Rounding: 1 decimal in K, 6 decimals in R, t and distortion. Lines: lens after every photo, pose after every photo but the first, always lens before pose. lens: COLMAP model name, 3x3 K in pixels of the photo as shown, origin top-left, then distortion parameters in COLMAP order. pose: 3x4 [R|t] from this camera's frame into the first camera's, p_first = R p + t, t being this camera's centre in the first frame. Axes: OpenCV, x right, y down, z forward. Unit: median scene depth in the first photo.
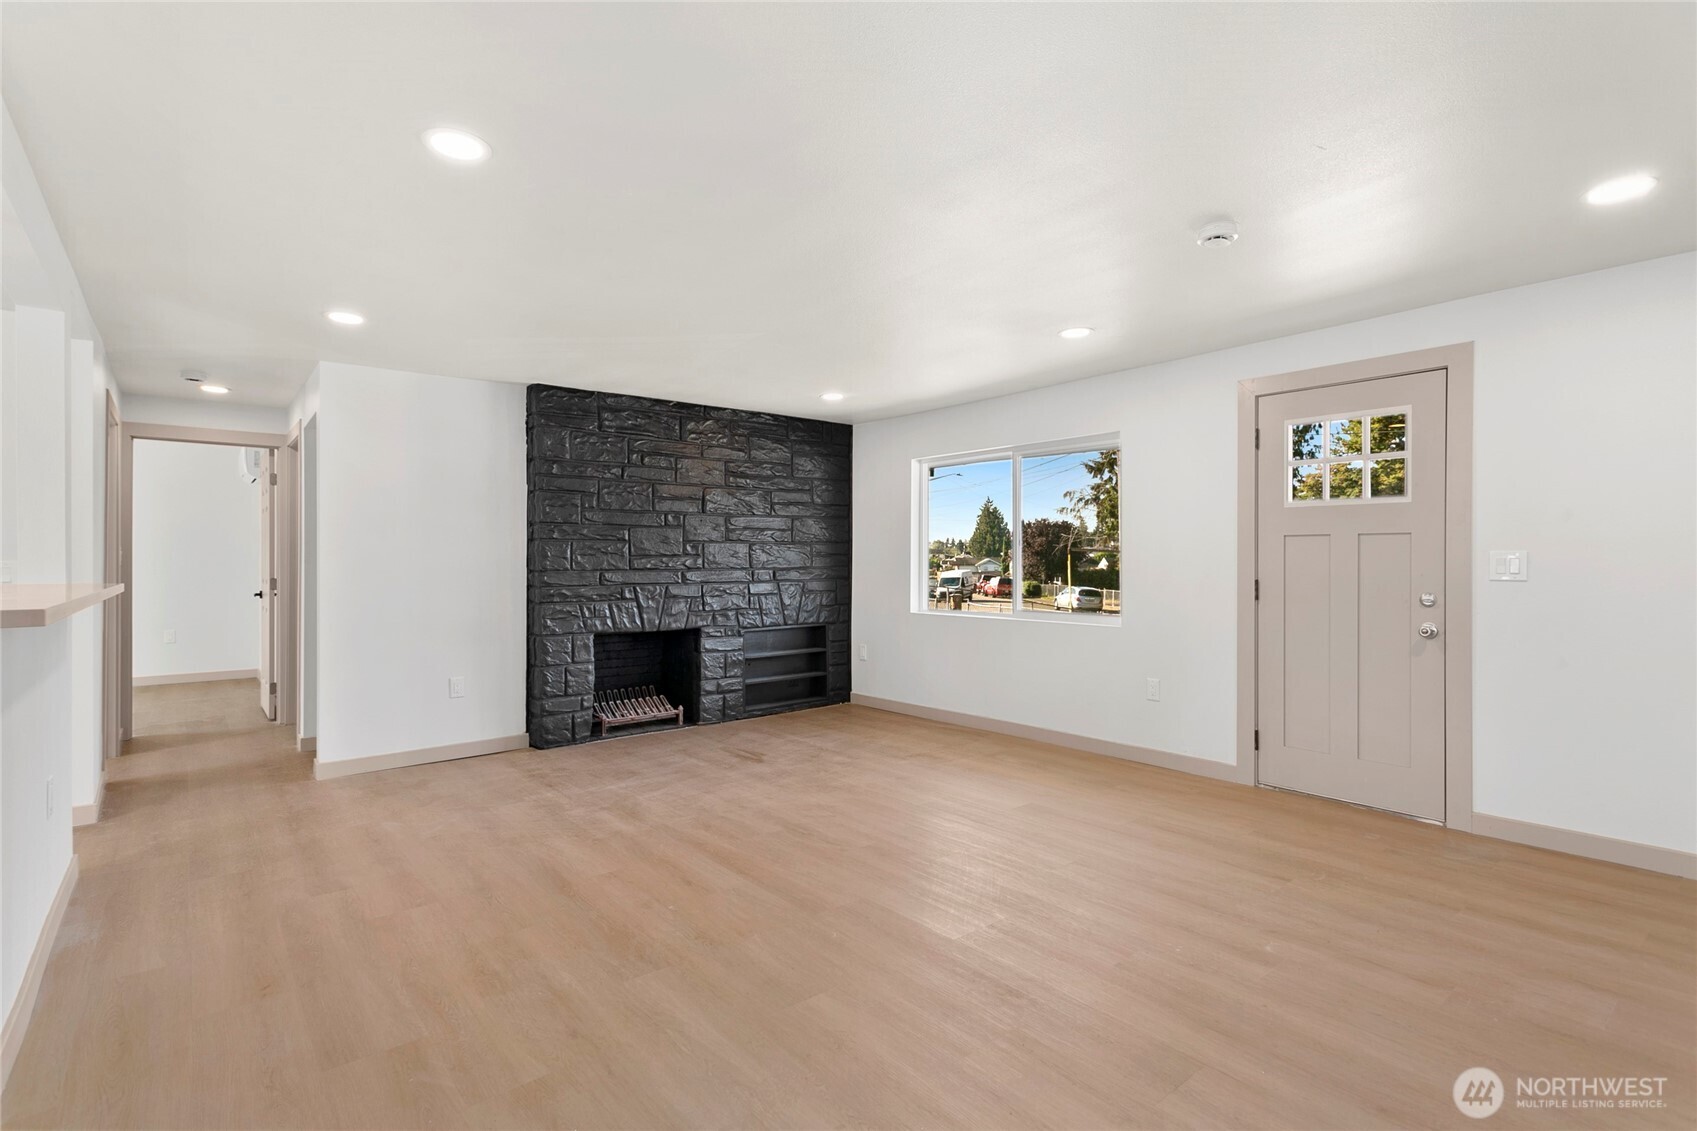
lens RADIAL K [[803.5, 0, 844.8], [0, 803.5, 565.1], [0, 0, 1]] dist [0.004004, 0.000266]
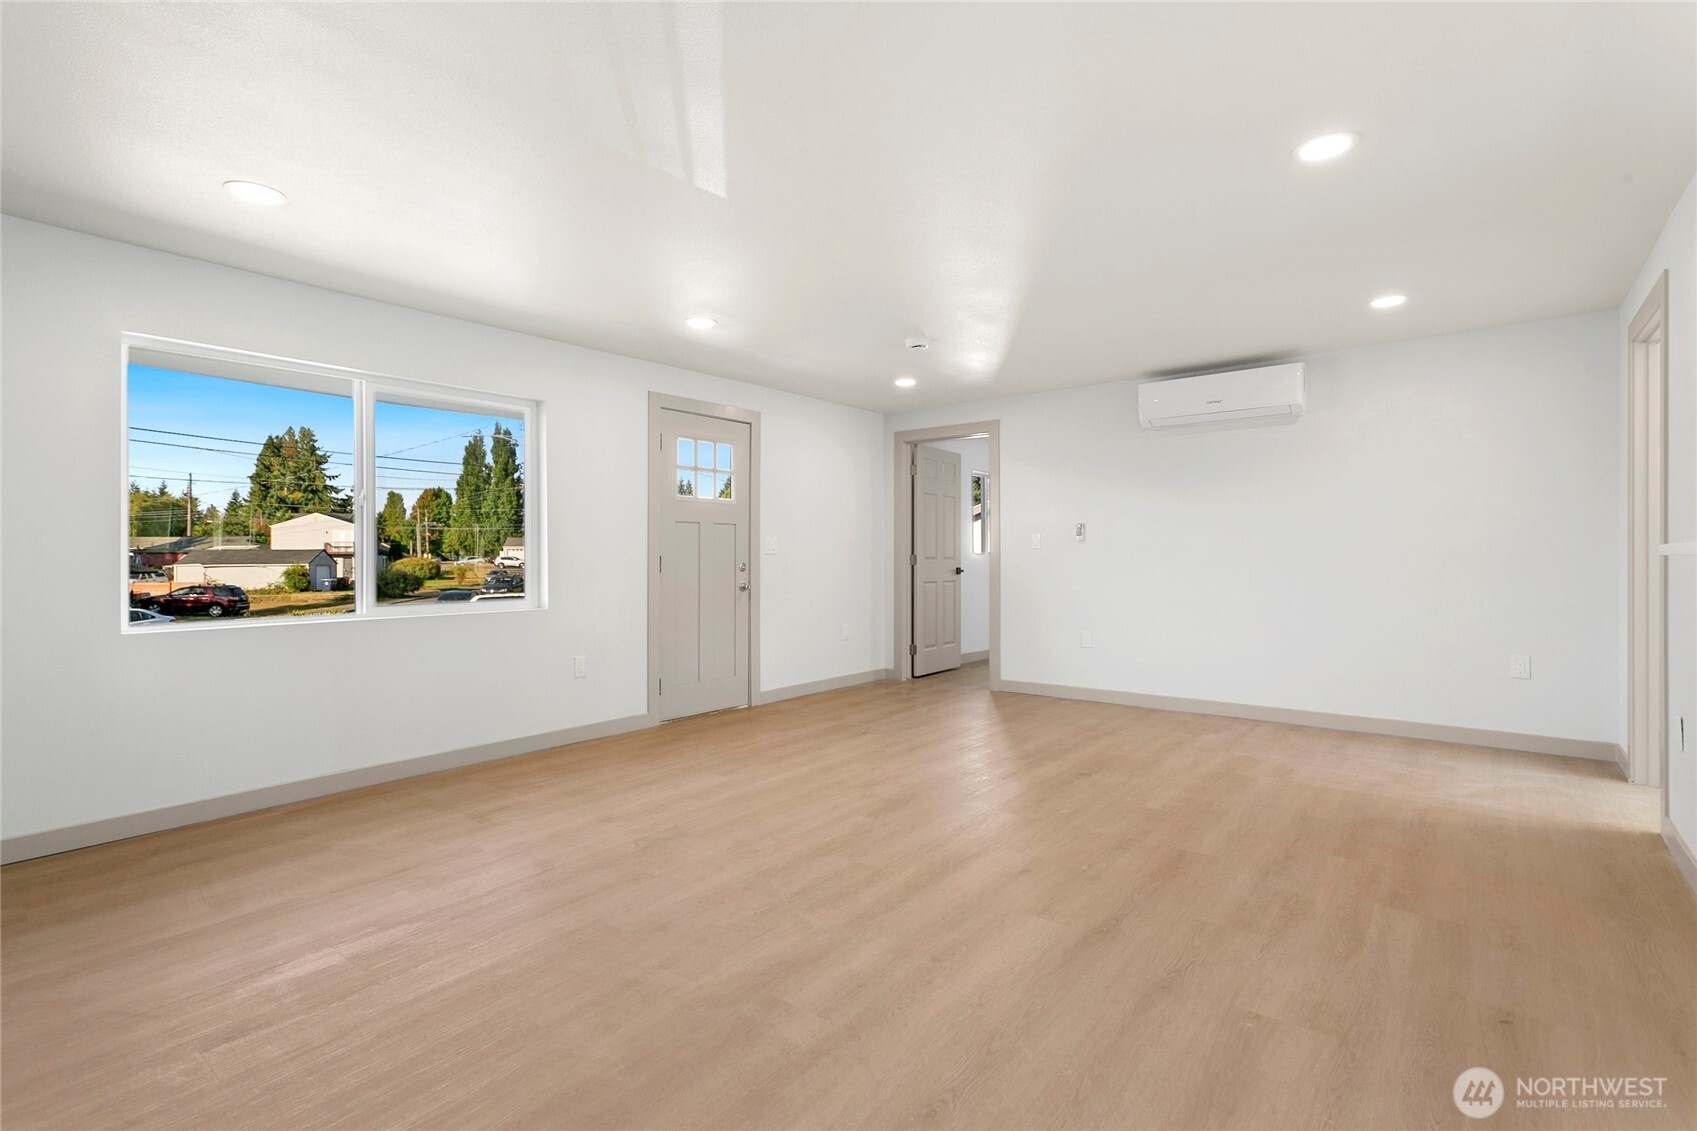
lens RADIAL K [[803.5, 0, 845.5], [0, 803.5, 552.4], [0, 0, 1]] dist [0.004004, 0.000266]
pose [[-0.211652, 0.007216, 0.977318, -0.563138], [0.008661, 0.999947, -0.005508, 0.017383], [-0.977307, 0.007299, -0.211704, 0.744195]]
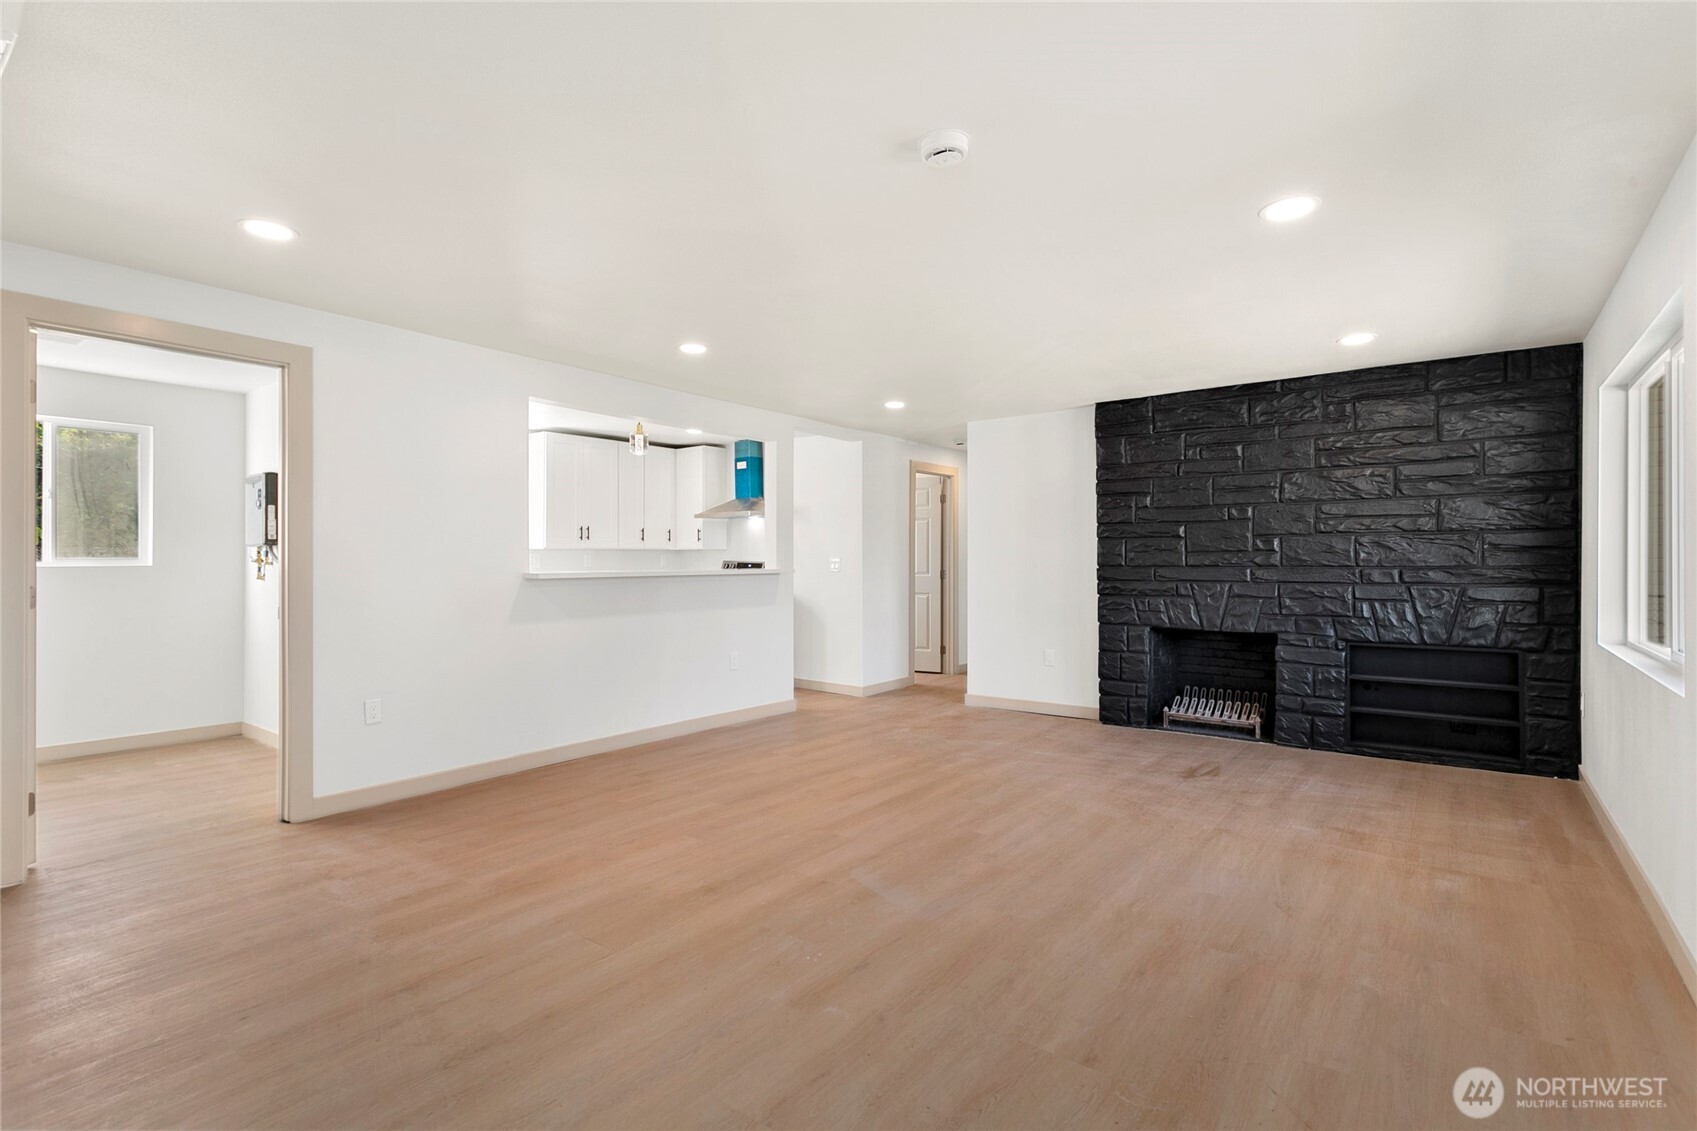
lens RADIAL K [[803.5, 0, 851.6], [0, 803.5, 564.3], [0, 0, 1]] dist [0.004004, 0.000266]
pose [[0.236960, 0.005916, -0.971501, 0.596580], [-0.005174, 0.999975, 0.004827, 0.000711], [0.971506, 0.003883, 0.236985, 0.360109]]
